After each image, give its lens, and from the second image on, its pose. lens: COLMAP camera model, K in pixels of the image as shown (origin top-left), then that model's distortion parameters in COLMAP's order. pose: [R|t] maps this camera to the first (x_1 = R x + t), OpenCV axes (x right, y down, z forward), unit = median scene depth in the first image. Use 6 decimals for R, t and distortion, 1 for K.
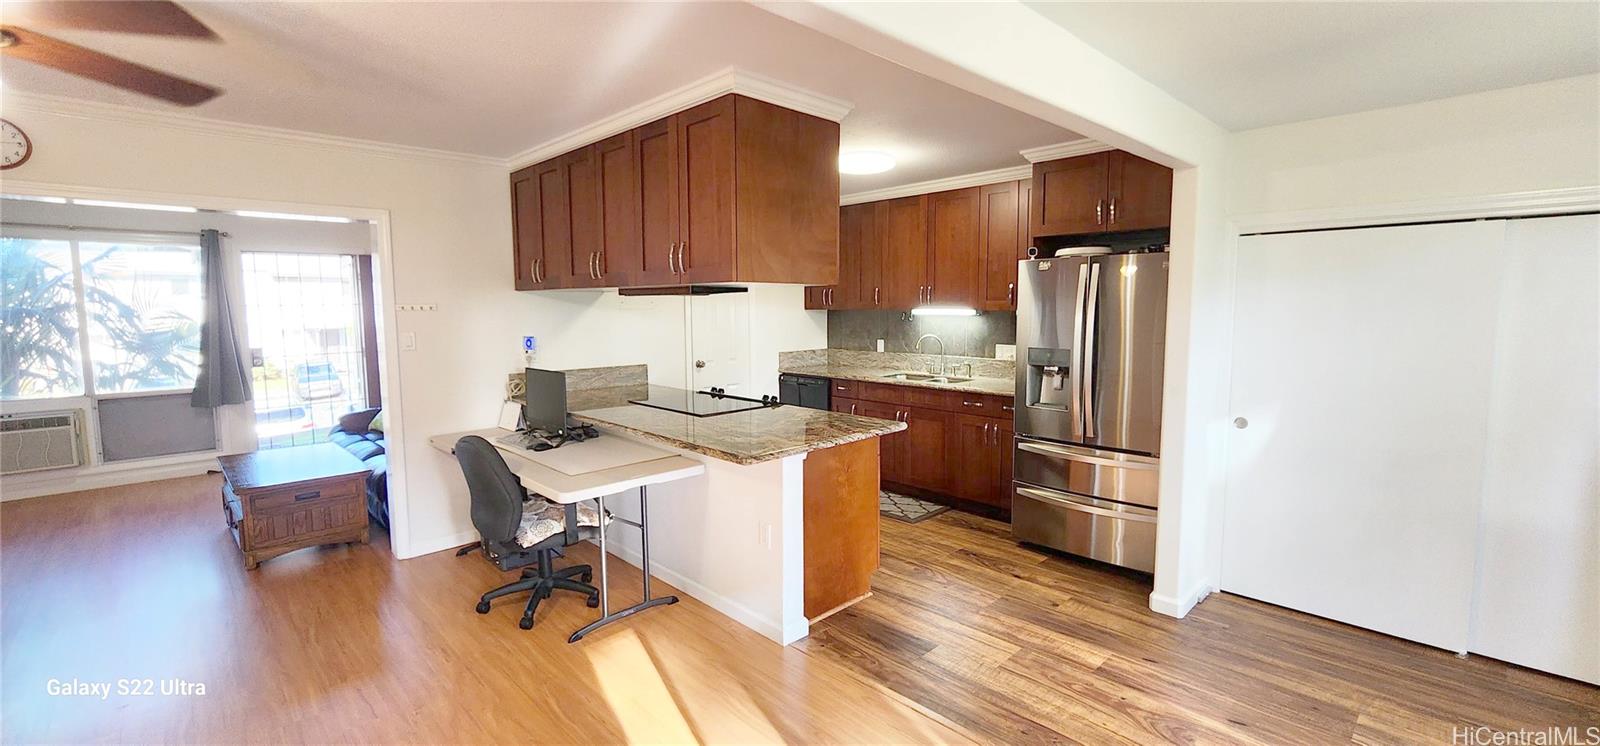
lens RADIAL K [[657.9, 0, 798.2], [0, 657.9, 364.1], [0, 0, 1]] dist [-0.002369, 0.000250]
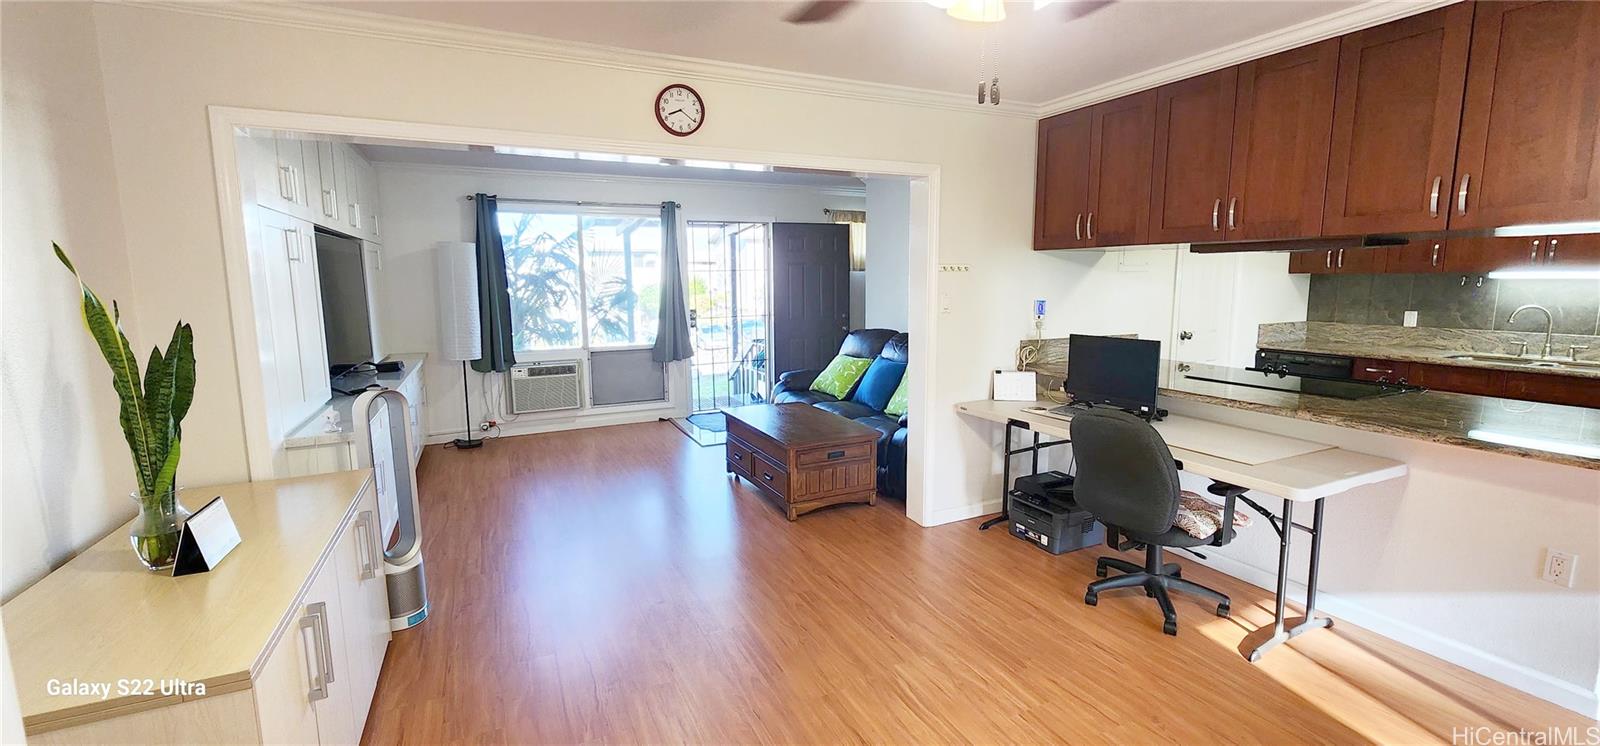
lens RADIAL K [[657.9, 0, 798.2], [0, 657.9, 364.1], [0, 0, 1]] dist [-0.002369, 0.000250]
pose [[0.946609, 0.040840, -0.319786, -0.433456], [-0.027286, 0.998534, 0.046753, 0.013217], [0.321226, -0.035531, 0.946336, 0.017462]]
